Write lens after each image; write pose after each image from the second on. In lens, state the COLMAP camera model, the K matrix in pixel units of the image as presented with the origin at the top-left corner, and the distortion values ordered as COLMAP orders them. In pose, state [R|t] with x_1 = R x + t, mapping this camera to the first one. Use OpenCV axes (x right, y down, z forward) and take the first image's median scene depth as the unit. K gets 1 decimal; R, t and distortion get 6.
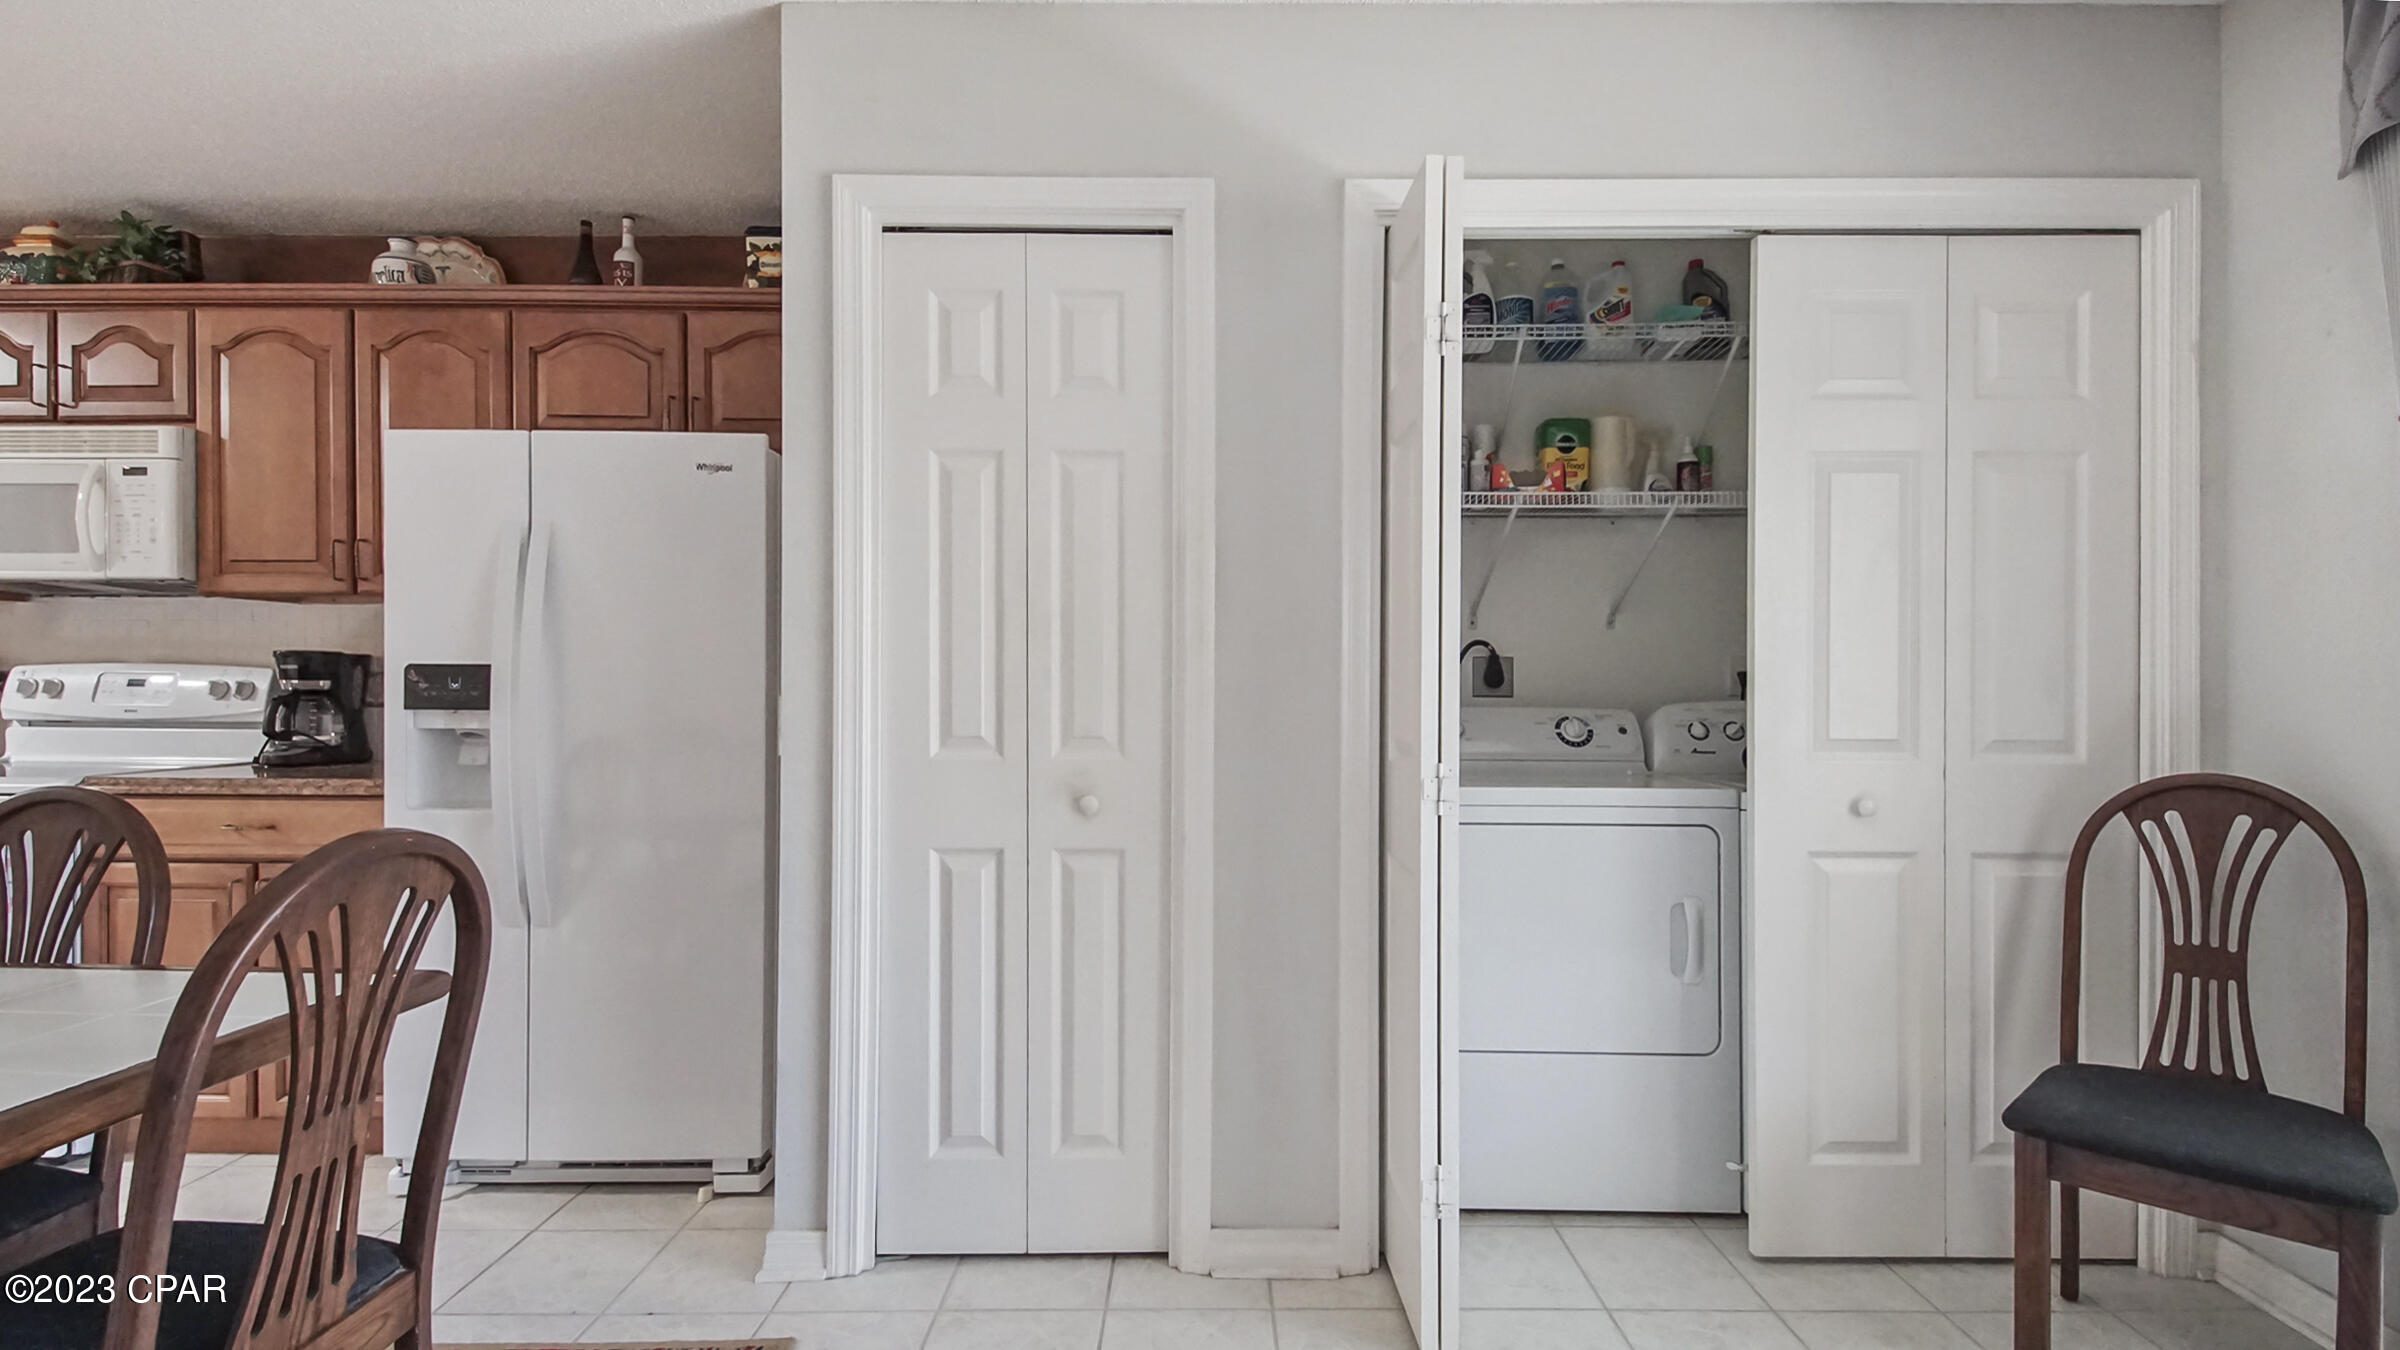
lens RADIAL K [[1205.8, 0, 1200.0], [0, 1205.8, 675.0], [0, 0, 1]] dist [-0.002115, -0.001022]
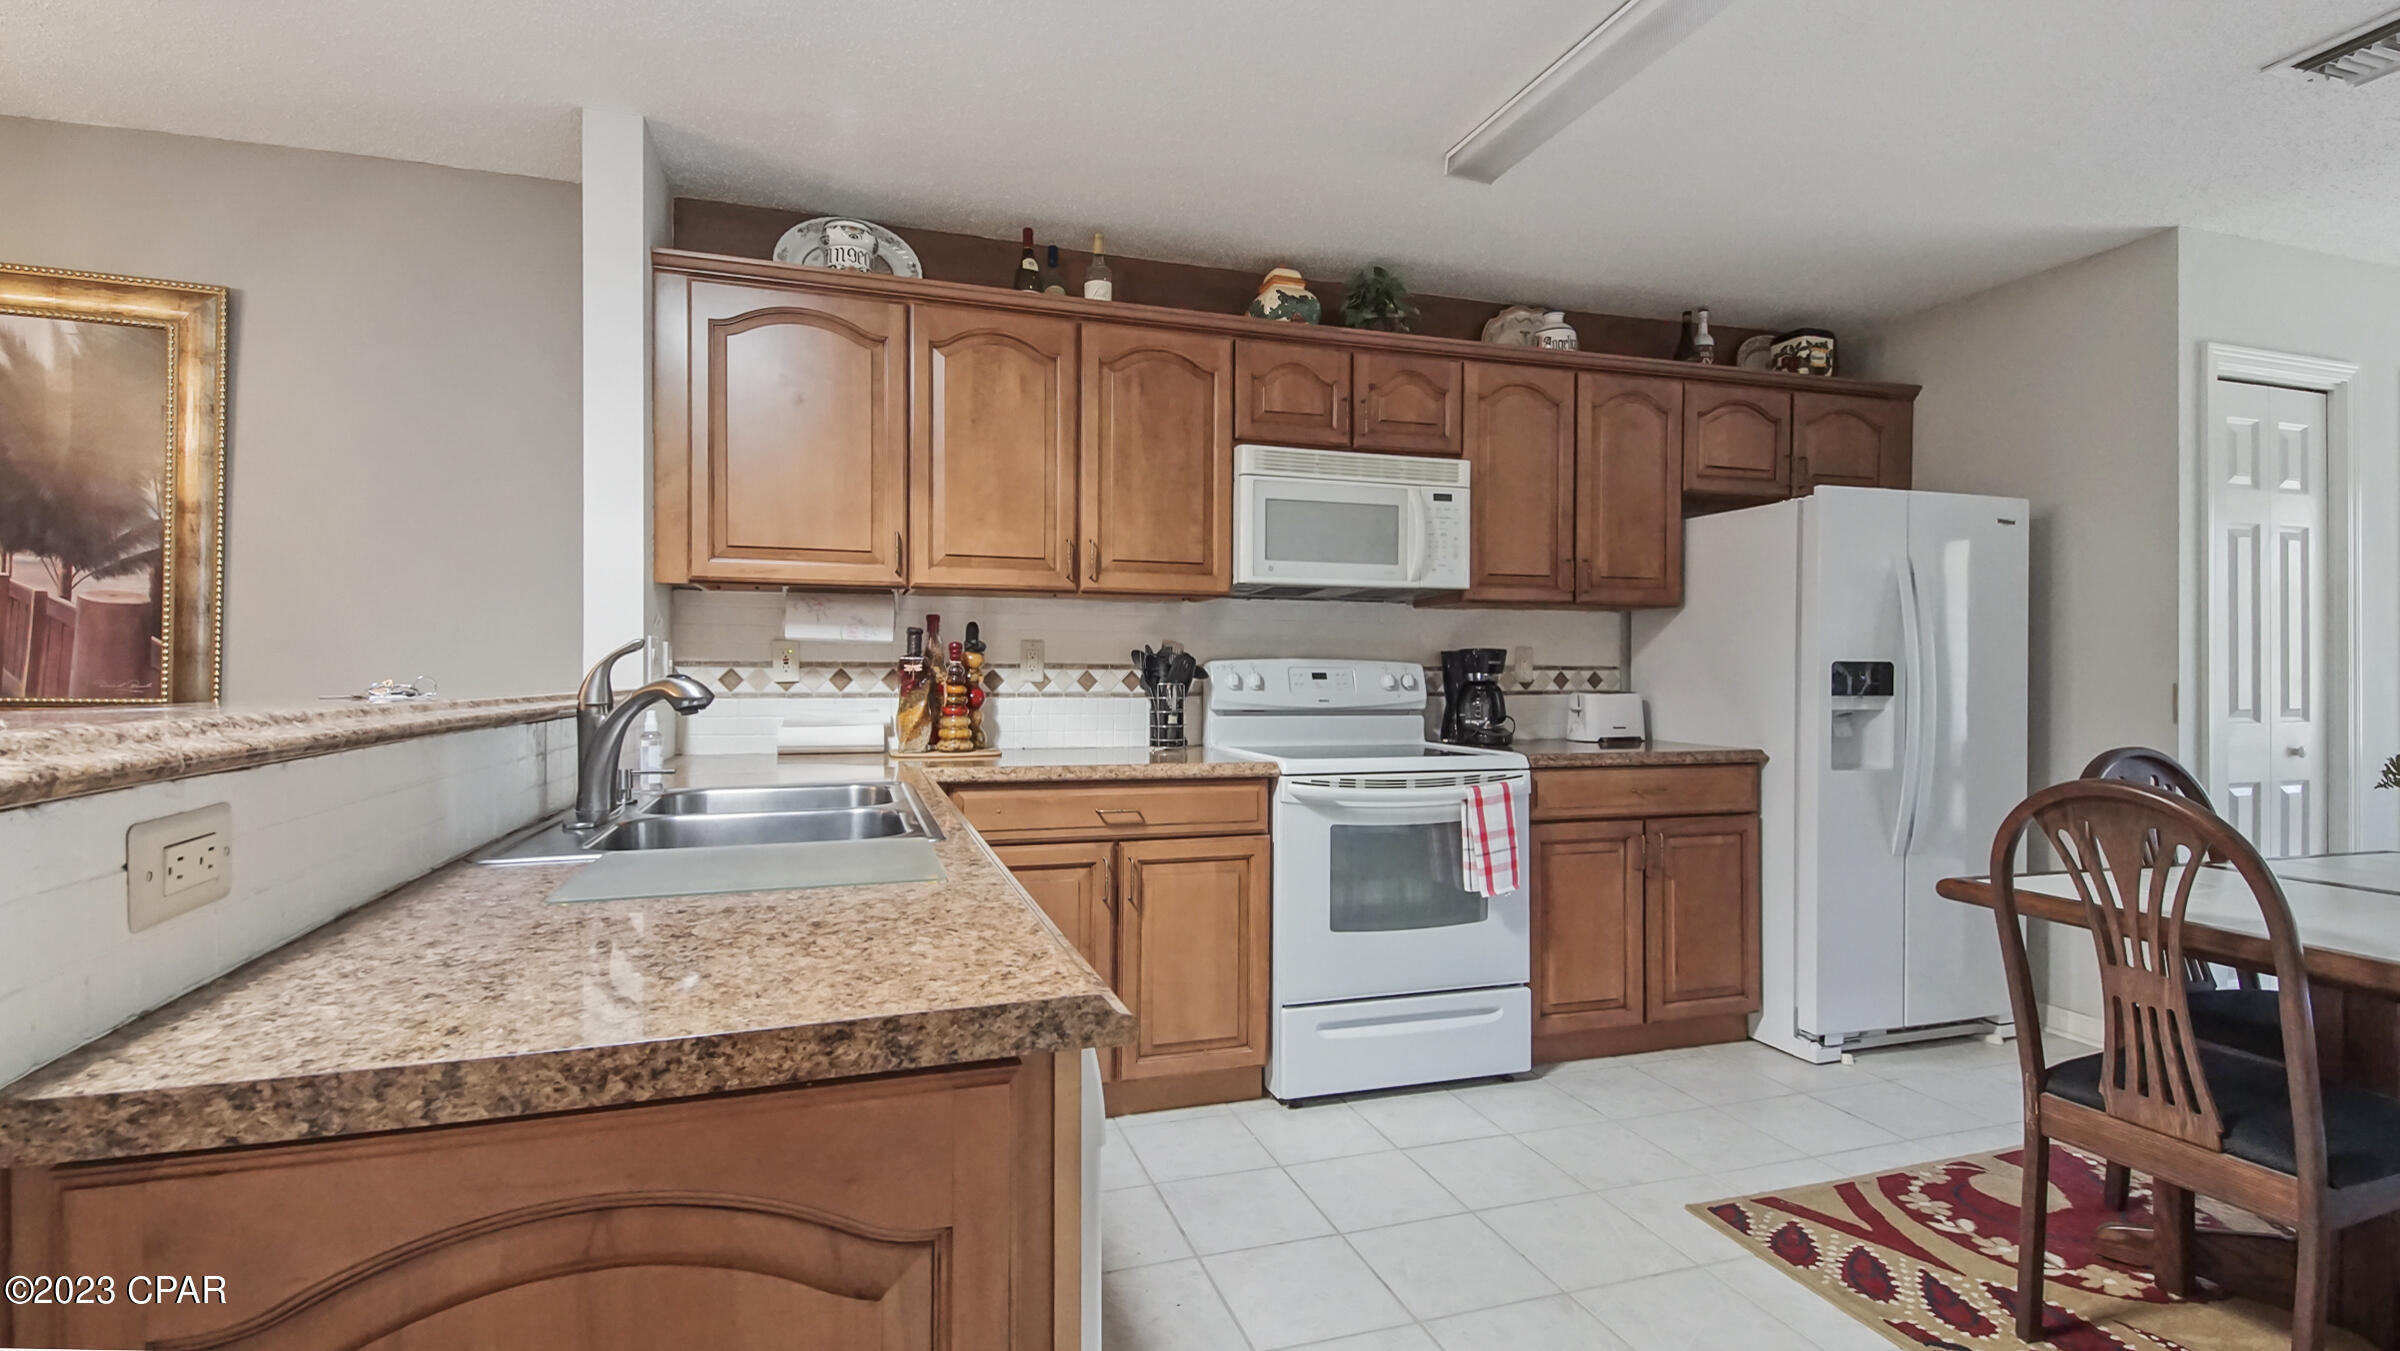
lens RADIAL K [[1155.0, 0, 1214.2], [0, 1155.0, 657.7], [0, 0, 1]] dist [0.048152, -0.031475]
pose [[0.947361, 0.000288, 0.320168, -1.454230], [0.000582, 0.999996, -0.002622, -0.008703], [-0.320167, 0.002670, 0.947357, -0.004409]]
